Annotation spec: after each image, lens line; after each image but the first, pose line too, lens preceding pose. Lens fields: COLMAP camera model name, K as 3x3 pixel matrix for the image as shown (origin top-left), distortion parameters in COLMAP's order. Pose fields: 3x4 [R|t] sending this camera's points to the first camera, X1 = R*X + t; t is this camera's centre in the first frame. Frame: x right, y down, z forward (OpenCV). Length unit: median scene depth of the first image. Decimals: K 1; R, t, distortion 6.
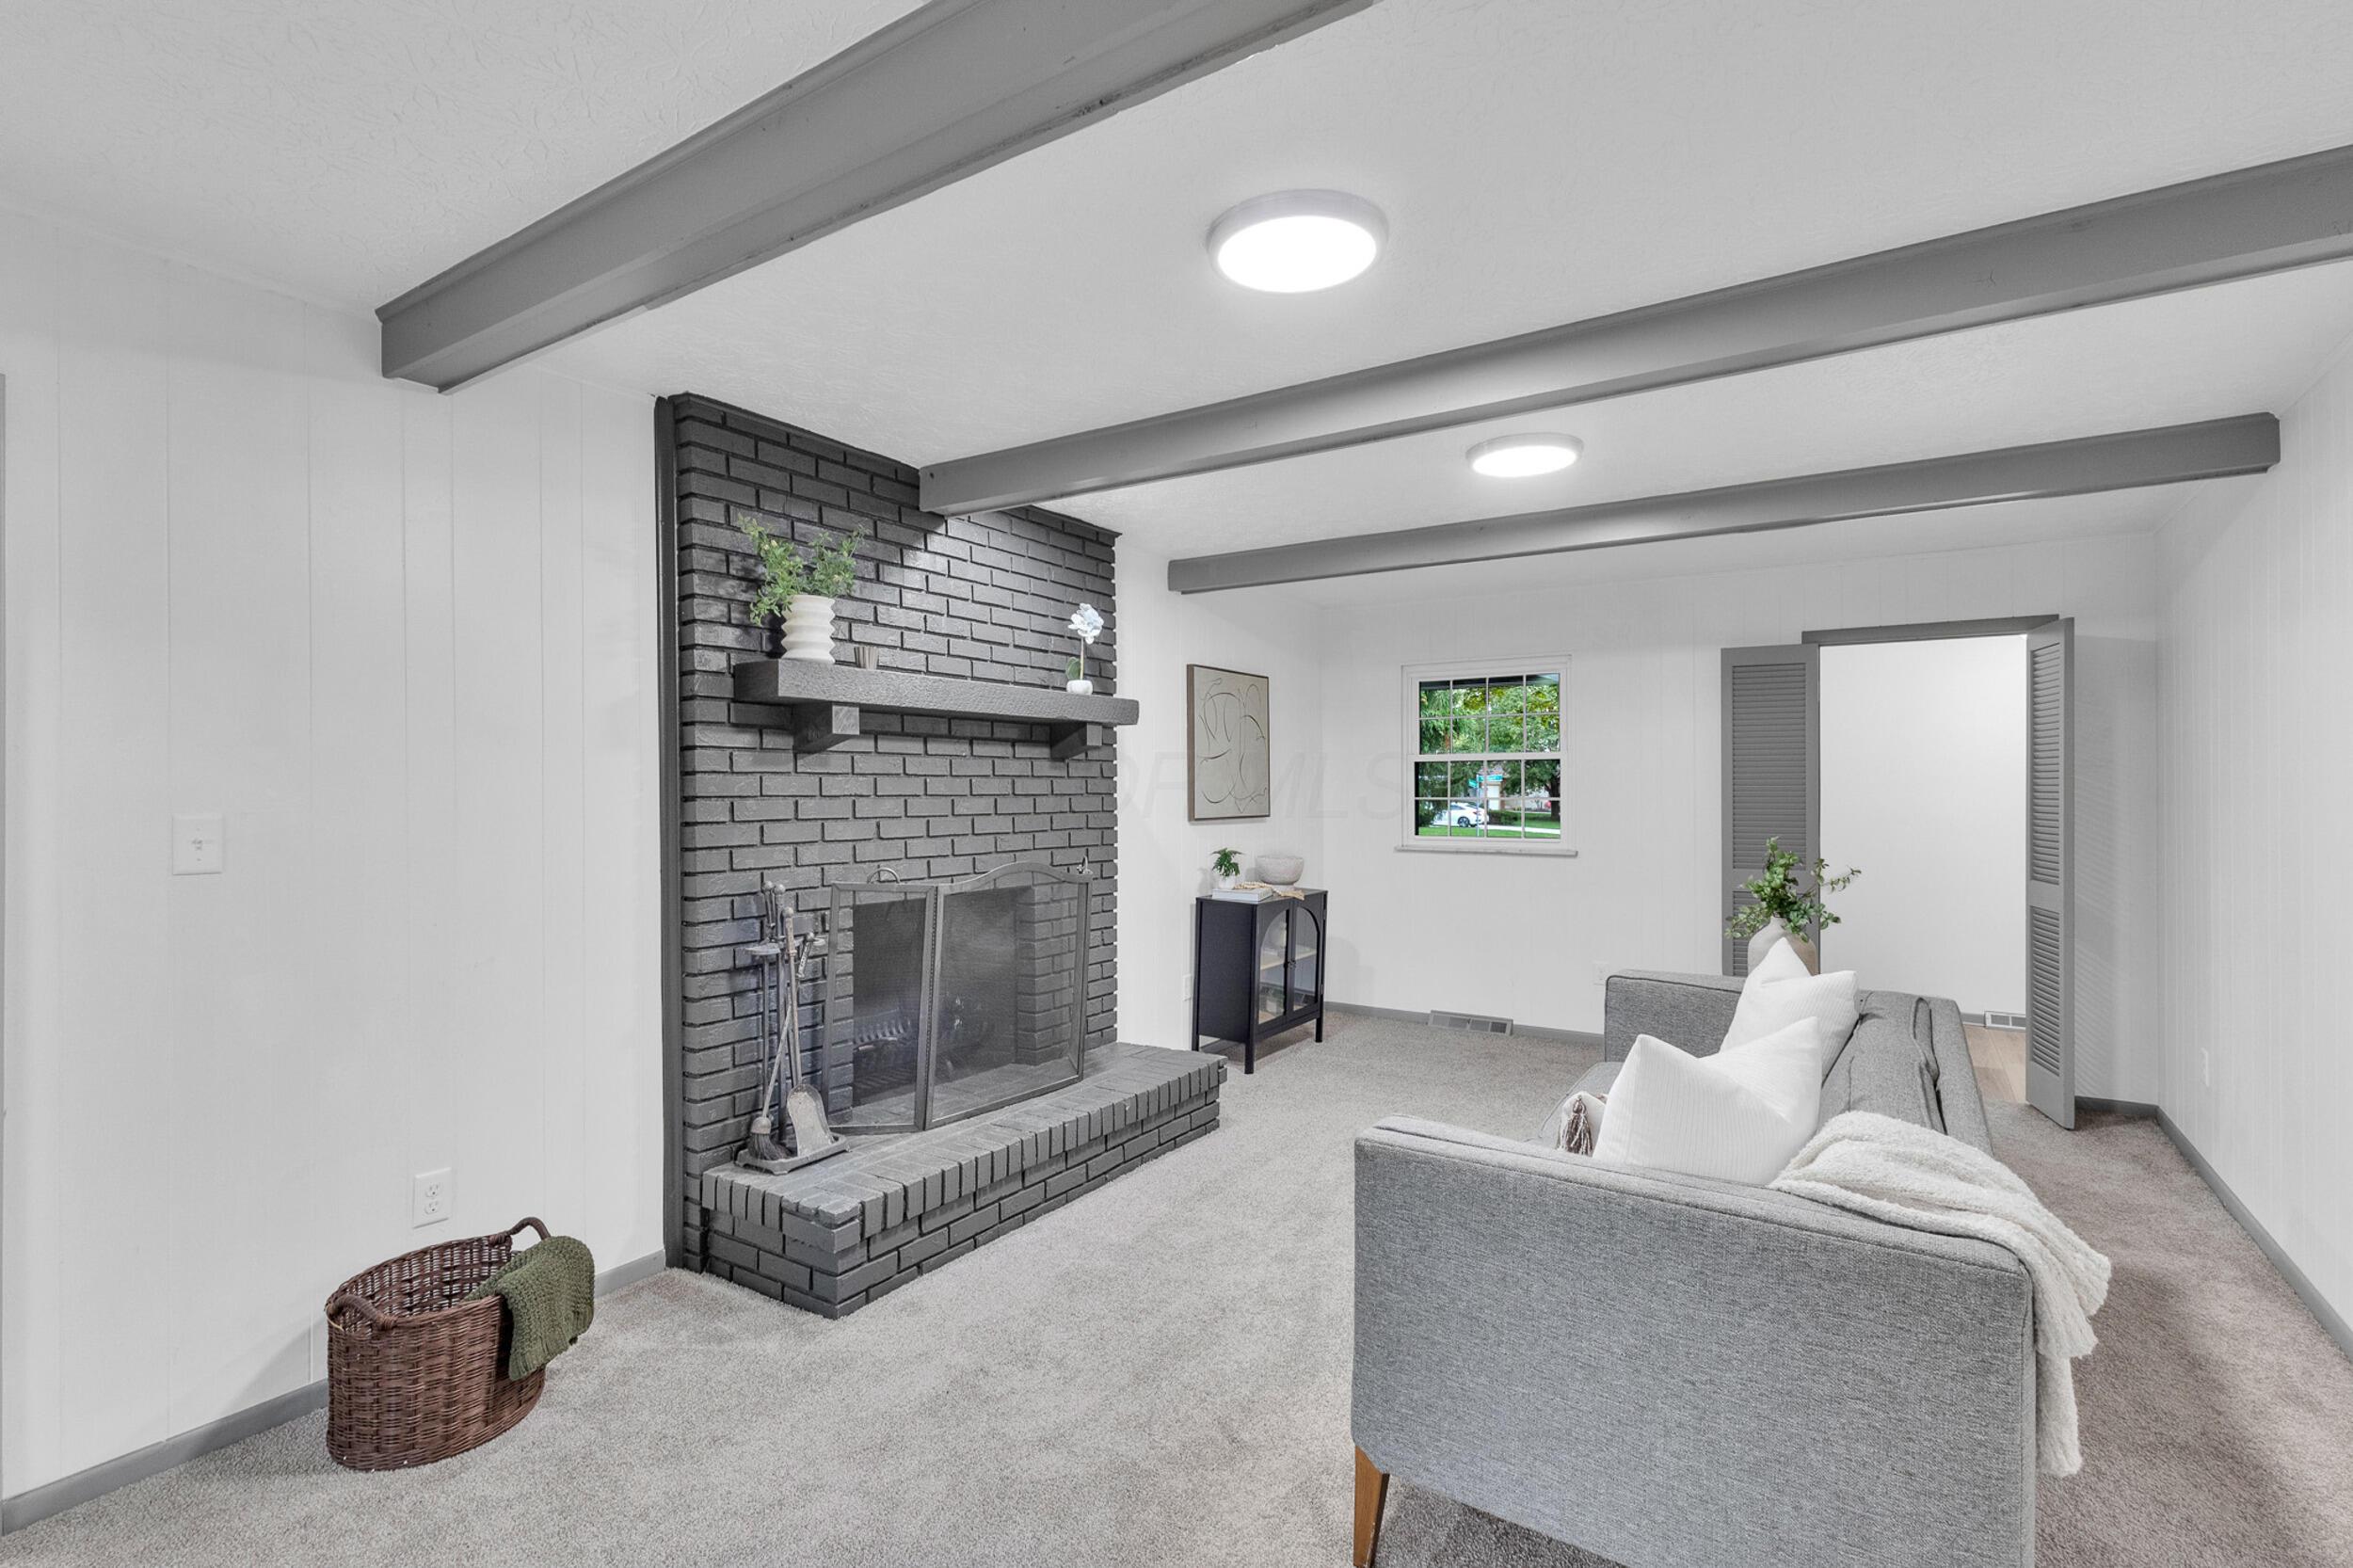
lens RADIAL K [[1088.0, 0, 1176.5], [0, 1088.0, 784.0], [0, 0, 1]] dist [0.000639, 0.000146]
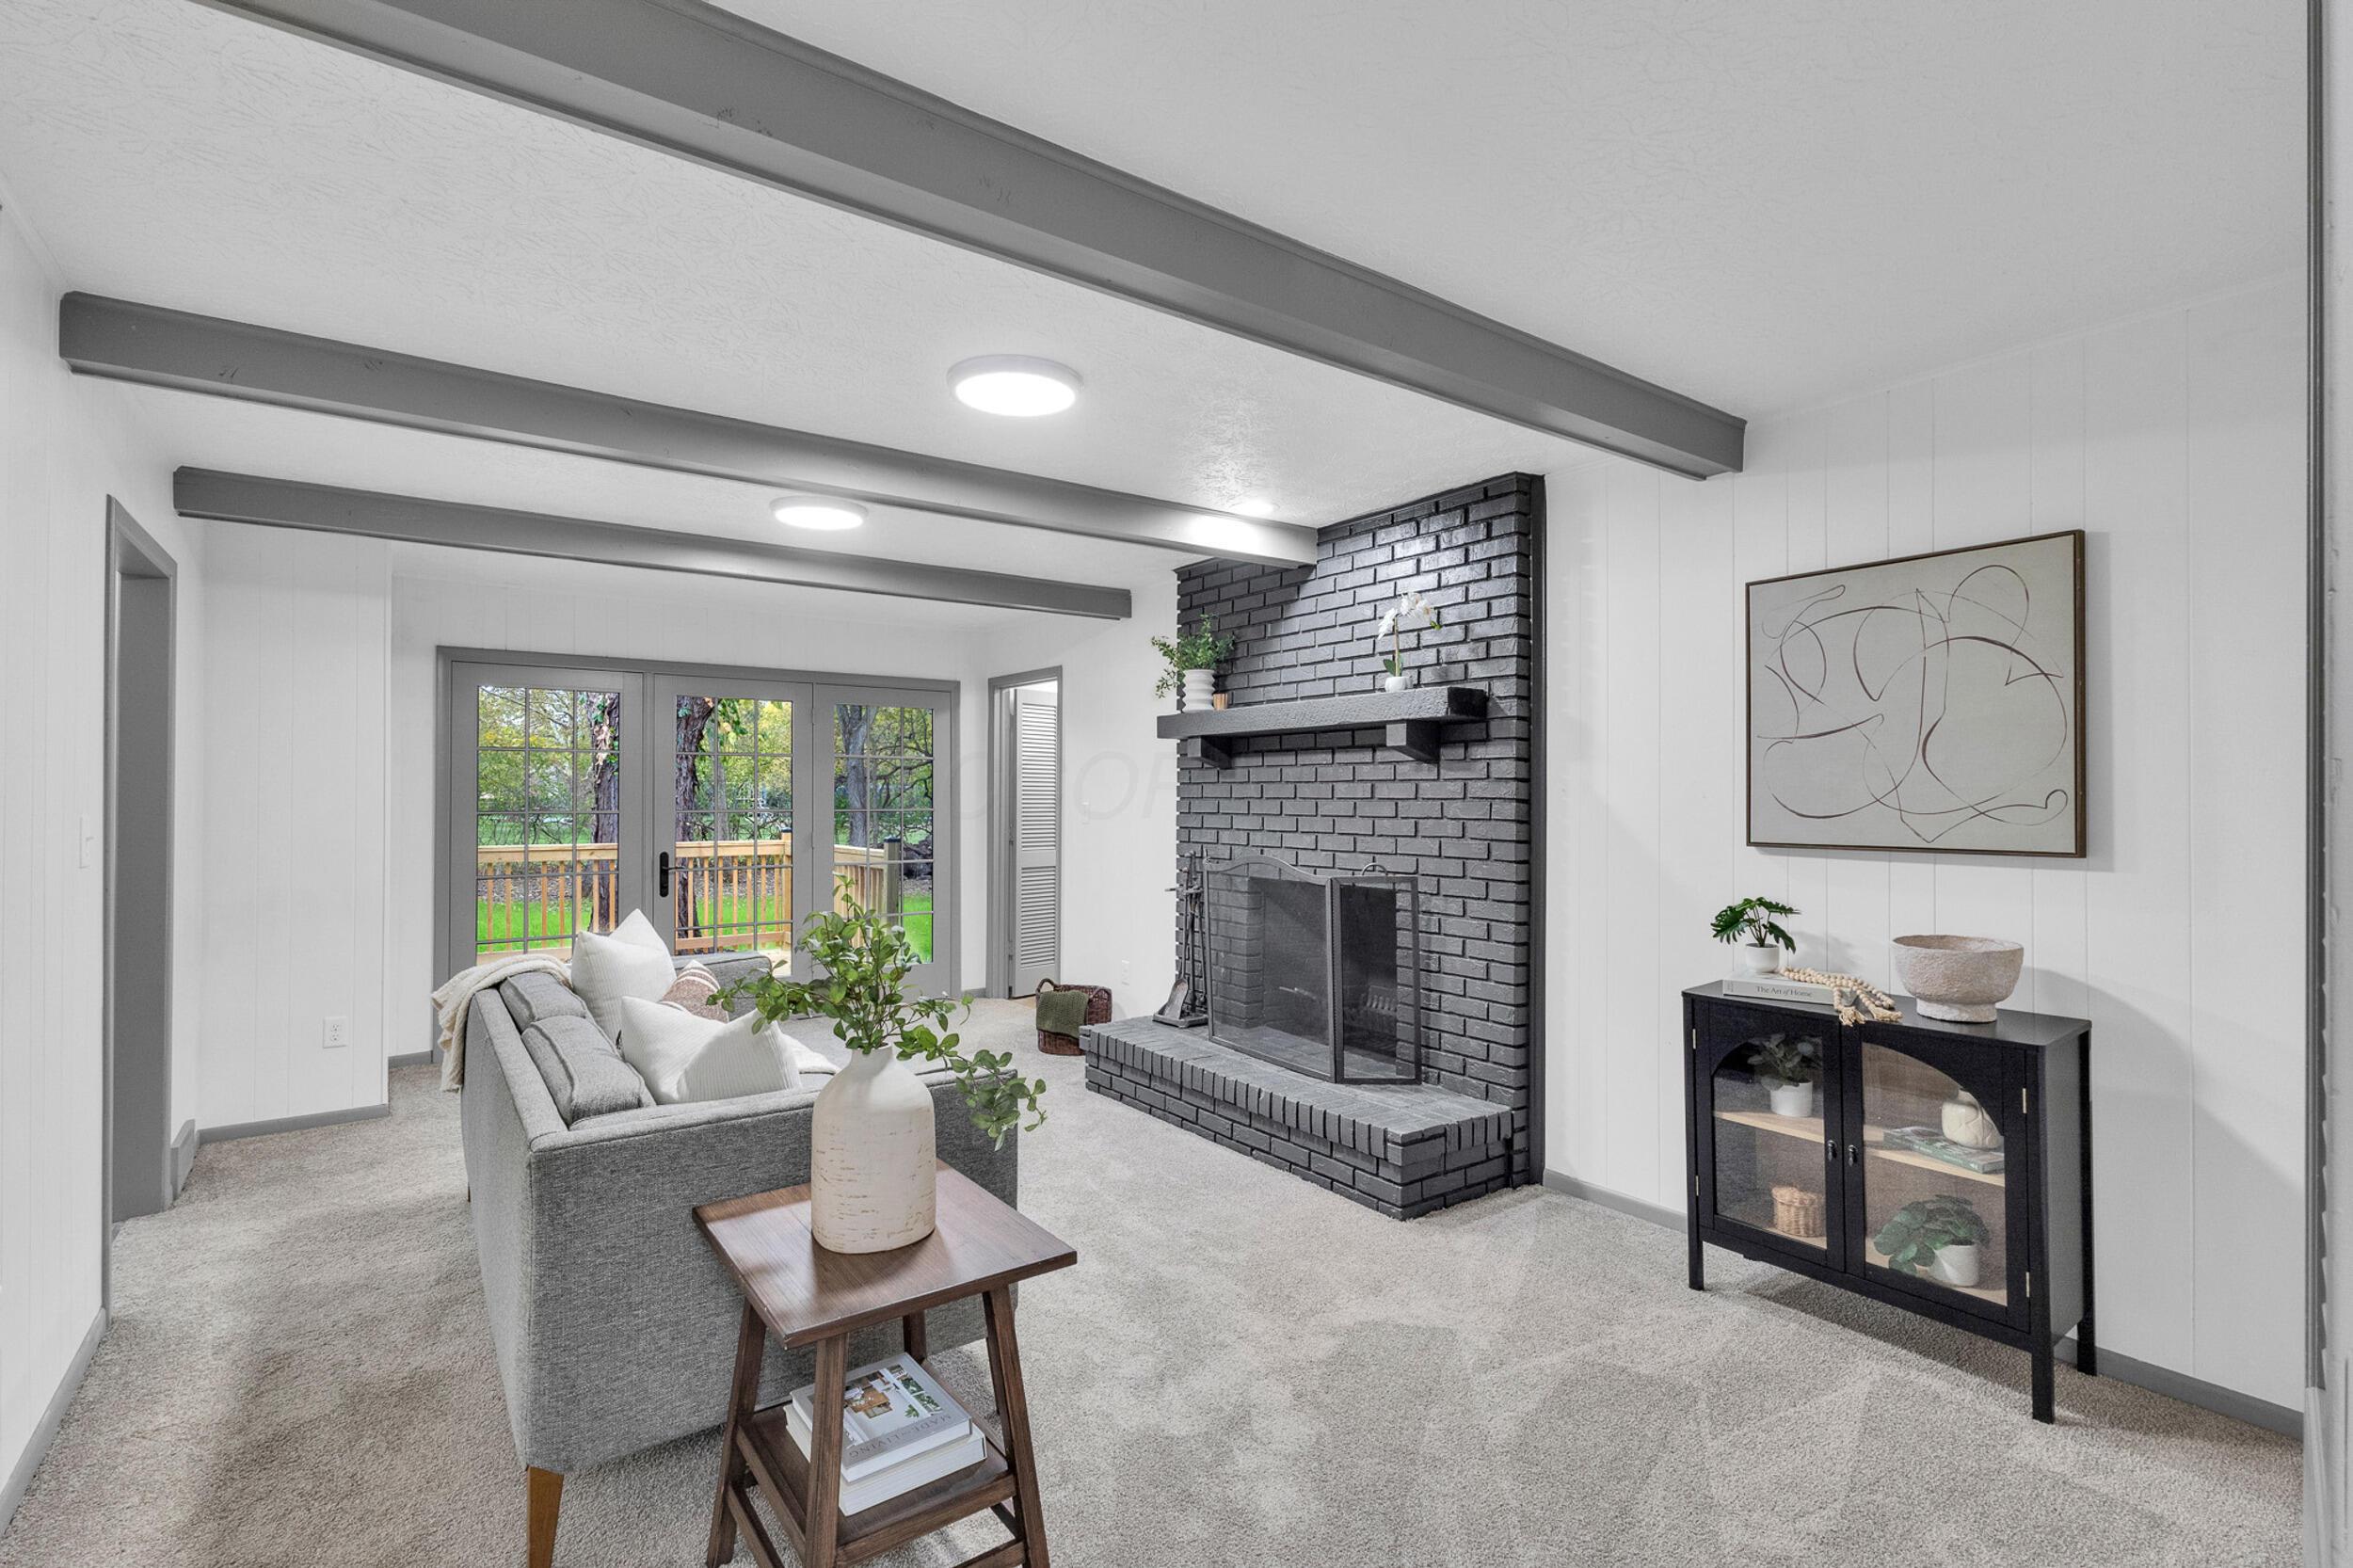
lens RADIAL K [[1088.0, 0, 1176.5], [0, 1088.0, 784.0], [0, 0, 1]] dist [0.000639, 0.000146]
pose [[-0.351168, -0.009179, -0.936267, 0.921780], [0.003037, 0.999936, -0.010943, 0.007161], [0.936308, -0.006686, -0.351117, 1.237682]]
